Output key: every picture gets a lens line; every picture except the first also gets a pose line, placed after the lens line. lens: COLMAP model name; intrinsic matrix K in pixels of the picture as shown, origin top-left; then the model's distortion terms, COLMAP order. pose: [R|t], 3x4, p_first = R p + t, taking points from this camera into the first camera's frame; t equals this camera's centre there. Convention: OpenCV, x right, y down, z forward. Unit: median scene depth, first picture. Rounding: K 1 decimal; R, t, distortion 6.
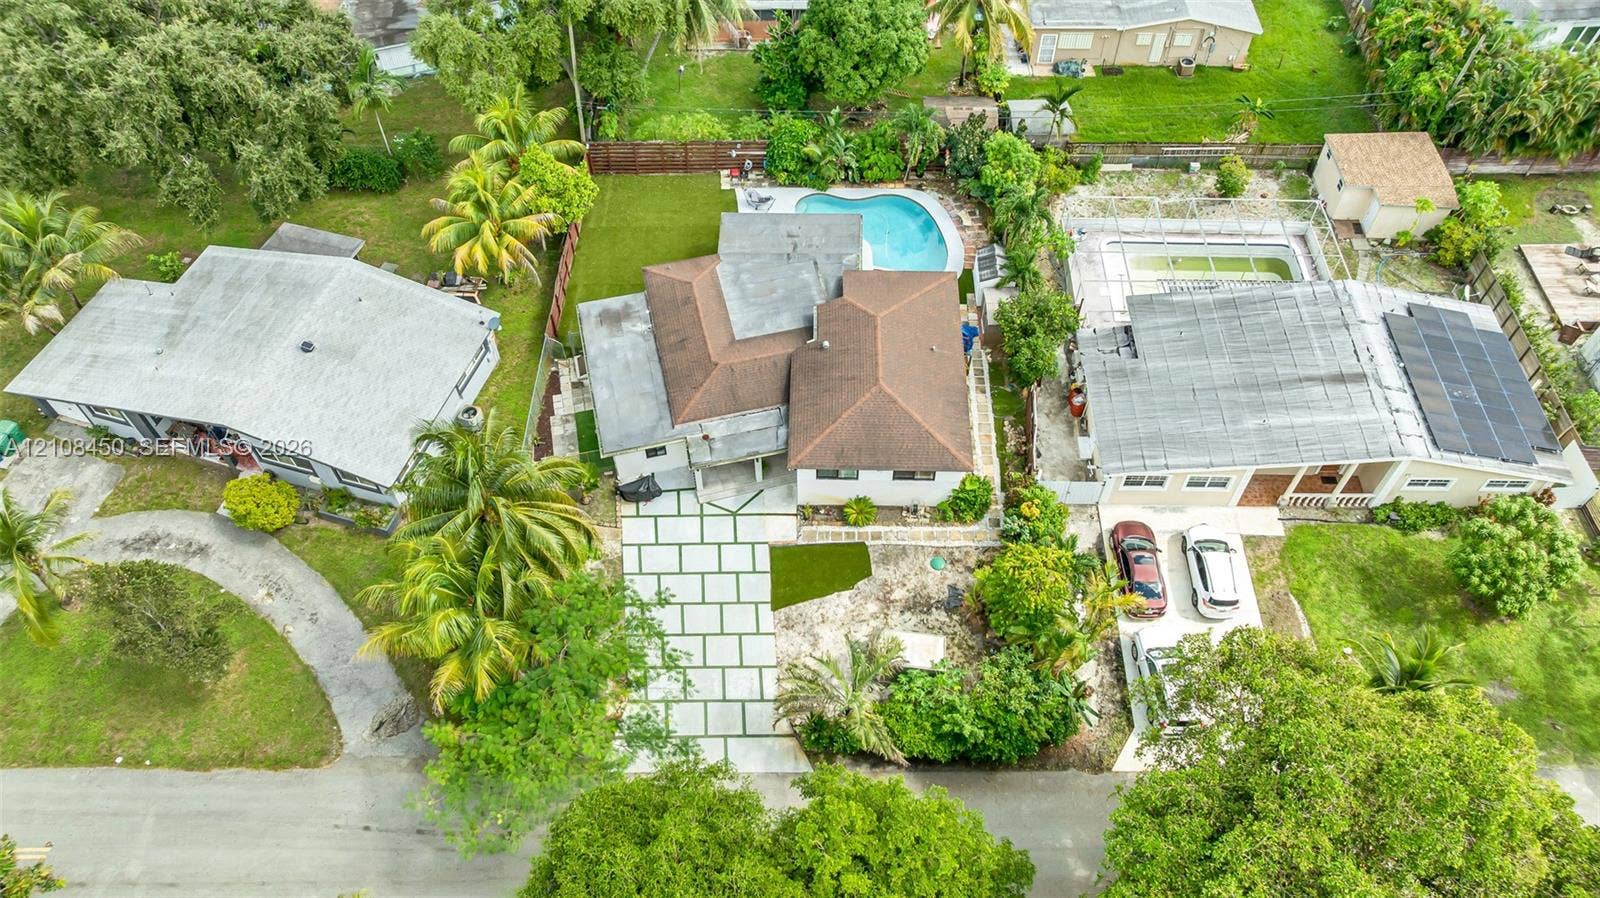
lens RADIAL K [[1114.7, 0, 803.1], [0, 1114.7, 449.1], [0, 0, 1]] dist [-0.004815, 0.009295]
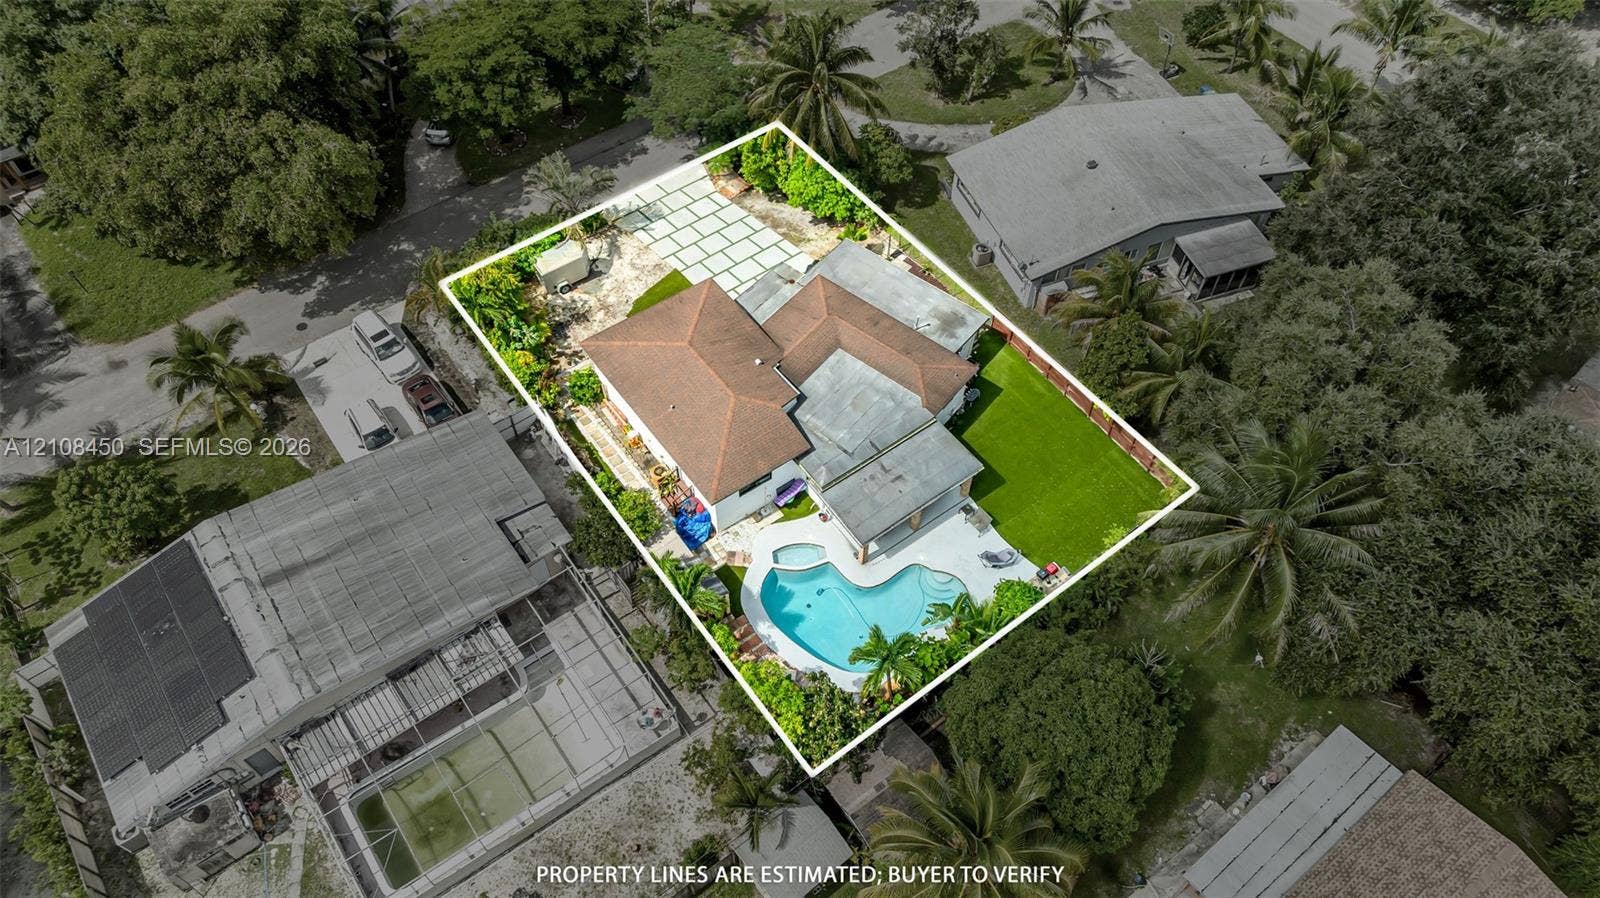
lens RADIAL K [[1114.7, 0, 807.0], [0, 1114.7, 446.4], [0, 0, 1]] dist [-0.004815, 0.009295]
pose [[-0.790594, 0.487749, -0.370218, 0.430491], [-0.497533, -0.159218, 0.852708, -1.068891], [0.356962, 0.858342, 0.368548, 0.713971]]
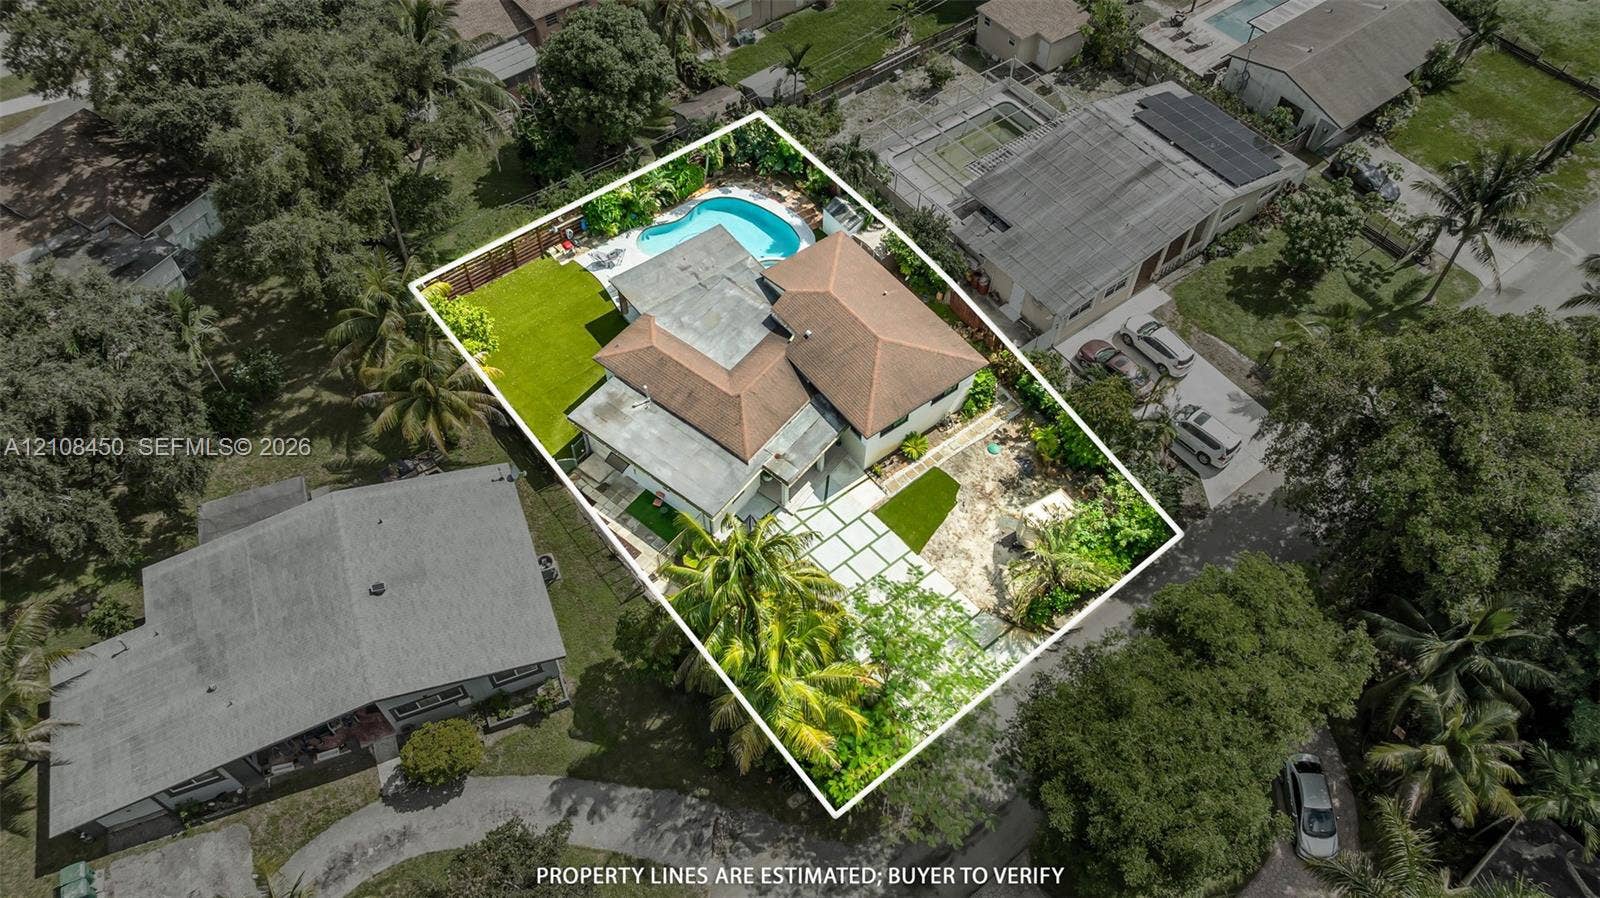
lens RADIAL K [[1114.7, 0, 800.0], [0, 1114.7, 450.4], [0, 0, 1]] dist [-0.004815, 0.009295]
pose [[0.783710, -0.495289, 0.374817, -0.470995], [0.487268, 0.864476, 0.123498, -0.138154], [-0.385187, 0.085850, 0.918836, -0.000062]]
